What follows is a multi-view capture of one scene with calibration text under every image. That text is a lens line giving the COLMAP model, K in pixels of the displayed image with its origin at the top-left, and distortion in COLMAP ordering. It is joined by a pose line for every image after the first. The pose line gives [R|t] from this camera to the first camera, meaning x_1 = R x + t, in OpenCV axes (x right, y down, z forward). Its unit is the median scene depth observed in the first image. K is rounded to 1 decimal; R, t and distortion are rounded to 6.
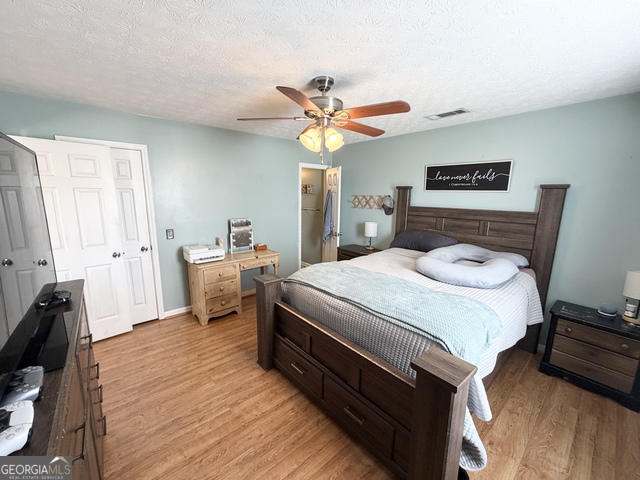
lens RADIAL K [[255.6, 0, 319.2], [0, 255.6, 239.1], [0, 0, 1]] dist [-0.000169, -0.000062]
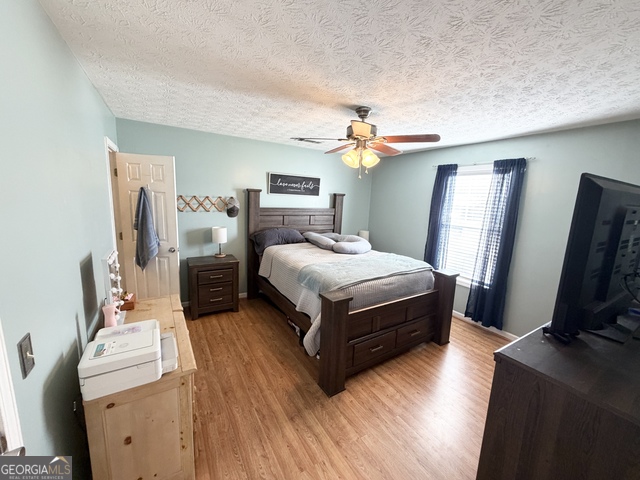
lens RADIAL K [[255.6, 0, 319.2], [0, 255.6, 239.1], [0, 0, 1]] dist [-0.000169, -0.000062]
pose [[0.154493, -0.167616, 0.973672, -0.880568], [0.133406, 0.980018, 0.147541, -0.155568], [-0.978946, 0.107099, 0.173767, 0.724804]]
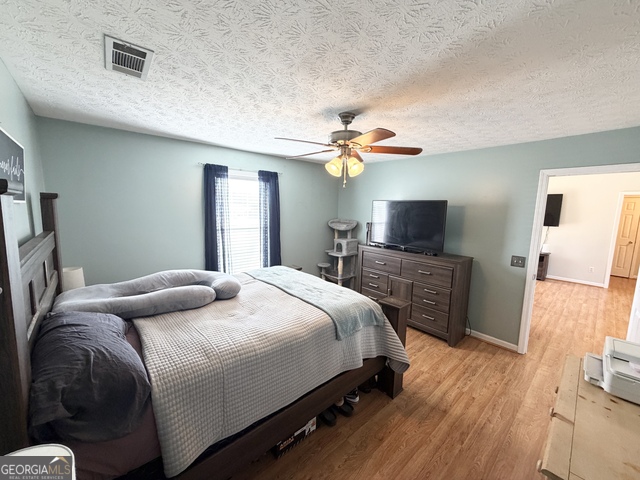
lens RADIAL K [[255.6, 0, 319.2], [0, 255.6, 239.1], [0, 0, 1]] dist [-0.000169, -0.000062]
pose [[-0.999088, -0.032363, -0.027841, 0.104100], [-0.039228, 0.953247, 0.299636, -0.294801], [0.016842, 0.300455, -0.953647, 1.530881]]
